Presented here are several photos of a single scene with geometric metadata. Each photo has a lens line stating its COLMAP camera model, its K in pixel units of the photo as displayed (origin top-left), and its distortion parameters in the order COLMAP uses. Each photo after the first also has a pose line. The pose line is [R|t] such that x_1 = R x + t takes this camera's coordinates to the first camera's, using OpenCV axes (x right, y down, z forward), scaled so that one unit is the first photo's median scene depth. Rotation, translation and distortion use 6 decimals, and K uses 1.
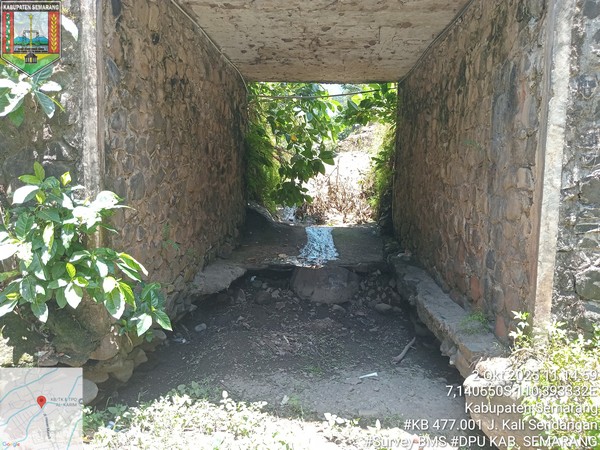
lens RADIAL K [[456.3, 0, 300.0], [0, 456.3, 225.0], [0, 0, 1]] dist [0.064408, -0.127819]
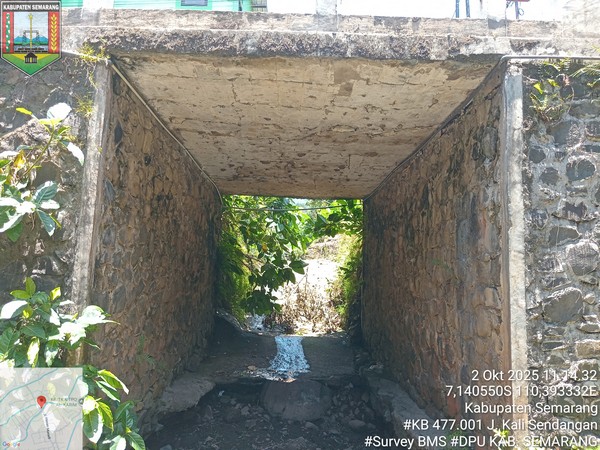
lens RADIAL K [[456.3, 0, 300.0], [0, 456.3, 225.0], [0, 0, 1]] dist [0.064408, -0.127819]
pose [[0.996562, 0.023015, 0.079591, -0.034668], [-0.004465, 0.974167, -0.225784, -0.013660], [-0.082732, 0.224653, 0.970921, -0.035944]]
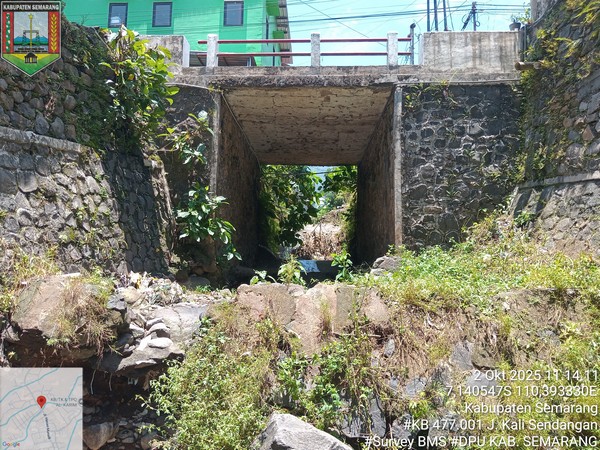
lens RADIAL K [[456.3, 0, 300.0], [0, 456.3, 225.0], [0, 0, 1]] dist [0.064408, -0.127819]
pose [[0.999686, 0.003350, 0.024828, -0.035754], [0.001699, 0.979665, -0.200633, 0.356038], [-0.024995, 0.200612, 0.979352, -0.850575]]
